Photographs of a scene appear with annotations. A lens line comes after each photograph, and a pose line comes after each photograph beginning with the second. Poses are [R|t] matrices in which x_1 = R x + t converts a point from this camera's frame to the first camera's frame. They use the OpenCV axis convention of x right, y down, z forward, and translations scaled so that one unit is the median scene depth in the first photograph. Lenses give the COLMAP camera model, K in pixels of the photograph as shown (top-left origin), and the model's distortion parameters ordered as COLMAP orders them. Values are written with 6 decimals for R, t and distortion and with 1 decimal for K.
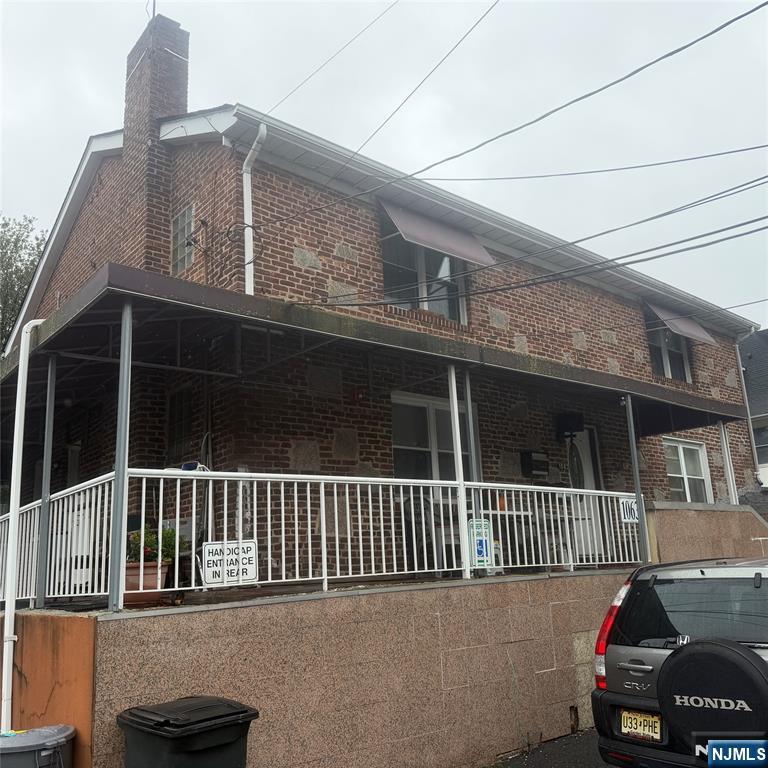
lens RADIAL K [[712.4, 0, 384.0], [0, 712.4, 384.0], [0, 0, 1]] dist [0.069019, -0.006951]
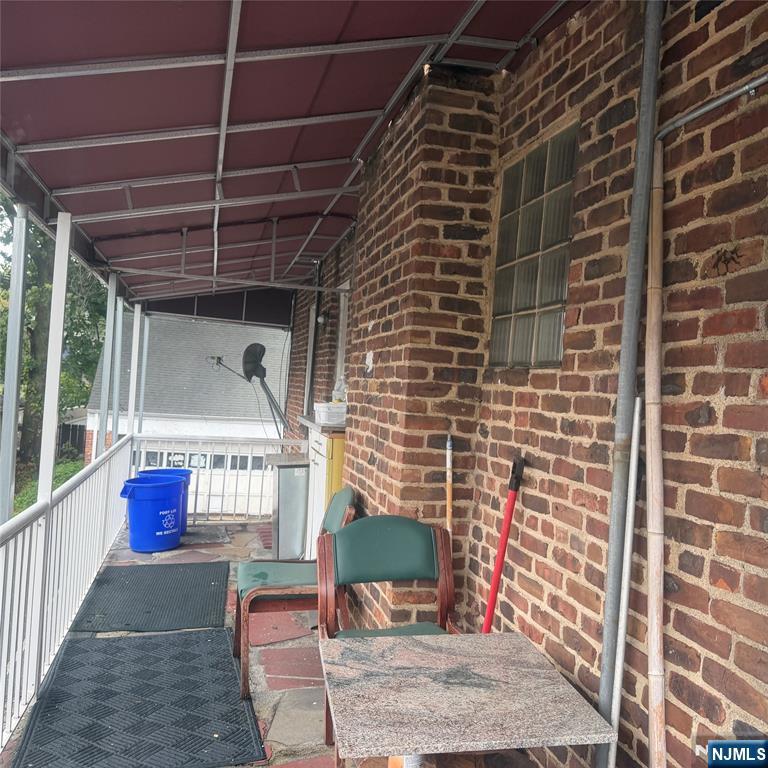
lens RADIAL K [[712.4, 0, 384.0], [0, 712.4, 384.0], [0, 0, 1]] dist [0.069019, -0.006951]
pose [[0.891940, 0.111958, -0.438074, -0.194664], [-0.005626, 0.971533, 0.236839, 0.033582], [0.452119, -0.208781, 0.867179, 0.675455]]
